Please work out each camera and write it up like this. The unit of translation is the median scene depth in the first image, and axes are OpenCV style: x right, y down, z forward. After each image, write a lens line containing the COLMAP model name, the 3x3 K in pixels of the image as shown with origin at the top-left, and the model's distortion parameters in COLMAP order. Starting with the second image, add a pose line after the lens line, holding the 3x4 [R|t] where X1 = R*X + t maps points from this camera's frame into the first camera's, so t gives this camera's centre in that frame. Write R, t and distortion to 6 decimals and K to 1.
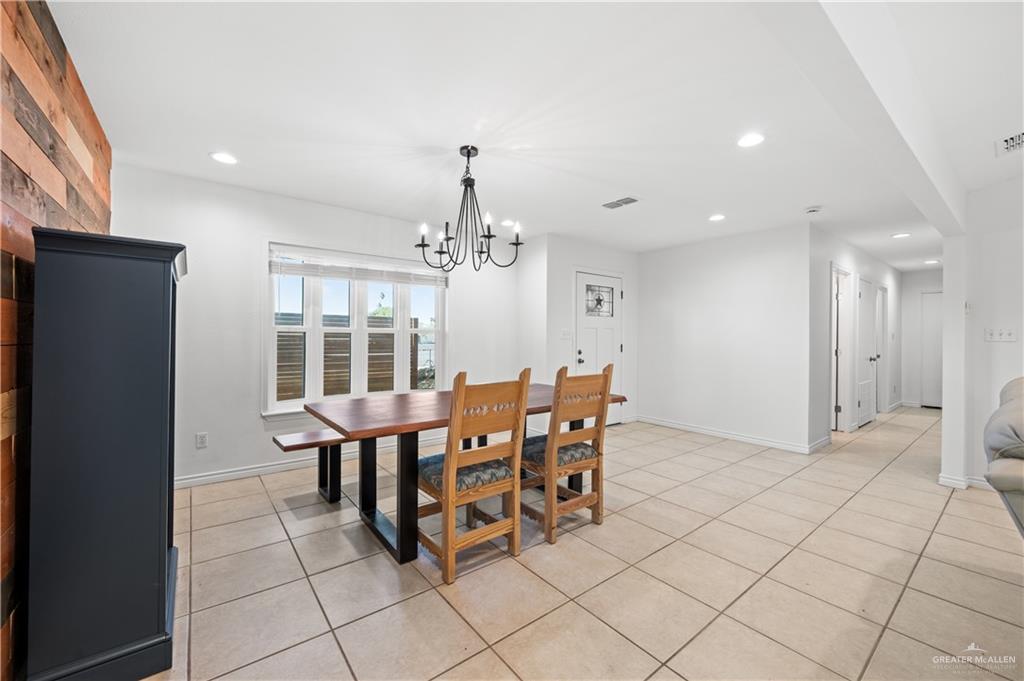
lens RADIAL K [[402.6, 0, 513.9], [0, 402.6, 335.8], [0, 0, 1]] dist [0.002511, 0.000272]
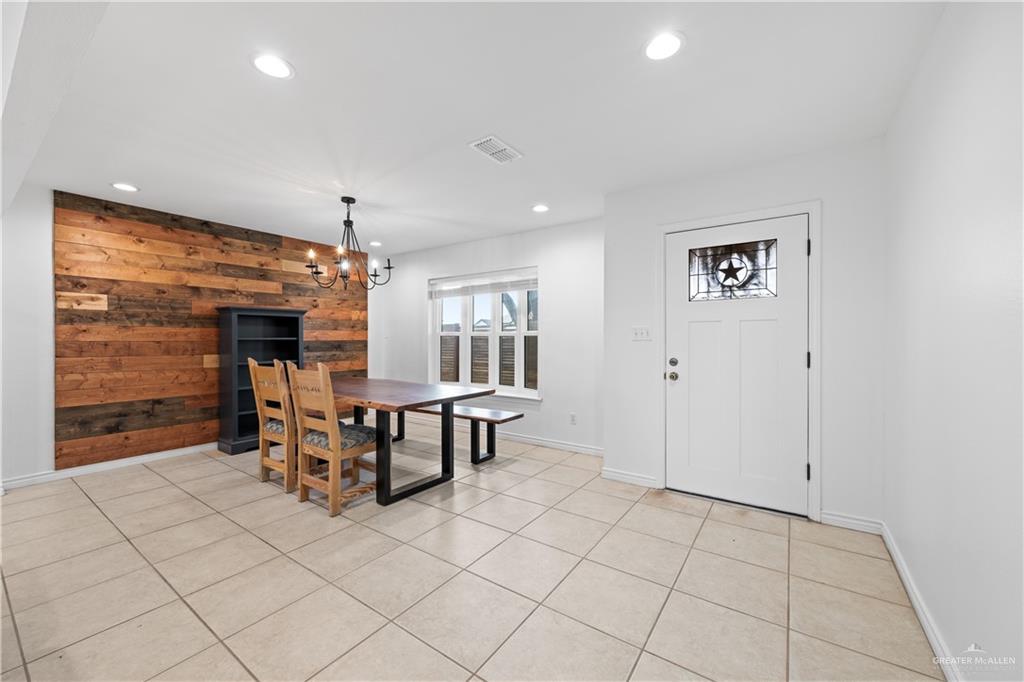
lens RADIAL K [[403.1, 0, 510.5], [0, 403.1, 342.5], [0, 0, 1]] dist [0.006123, 0.000482]
pose [[0.277063, 0.000555, -0.960851, 0.919721], [0.005419, 0.999983, 0.002140, 0.011041], [0.960836, -0.005799, 0.277056, 0.789464]]
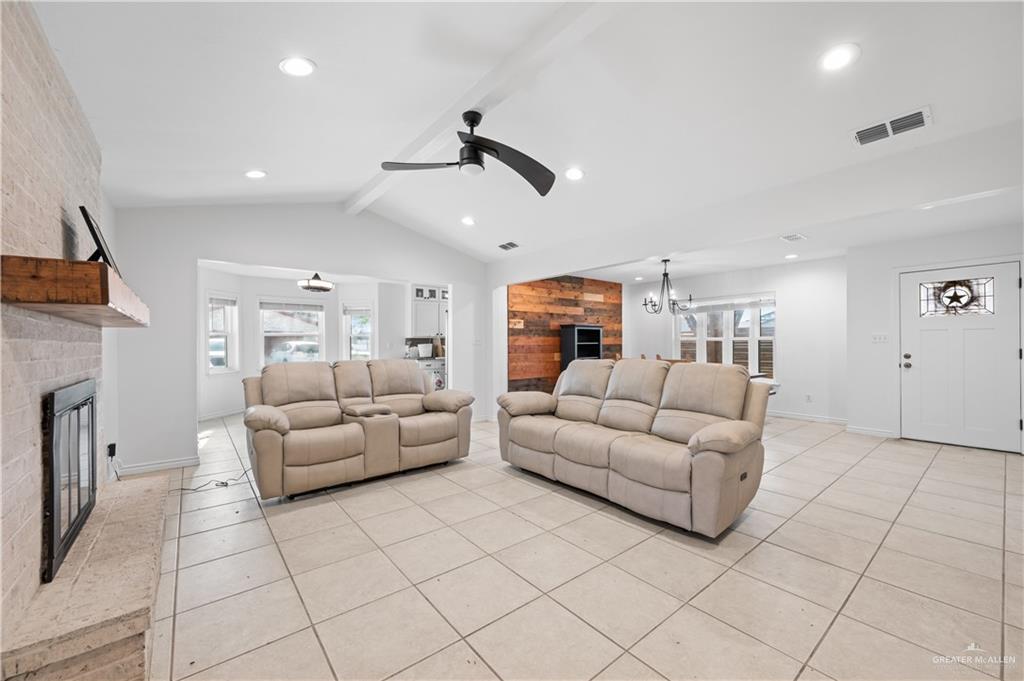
lens RADIAL K [[402.6, 0, 512.8], [0, 402.6, 345.6], [0, 0, 1]] dist [0.002511, 0.000272]
pose [[0.006899, -0.004505, -0.999966, 1.489396], [0.008918, 0.999950, -0.004444, 0.014873], [0.999936, -0.008887, 0.006939, 0.079914]]
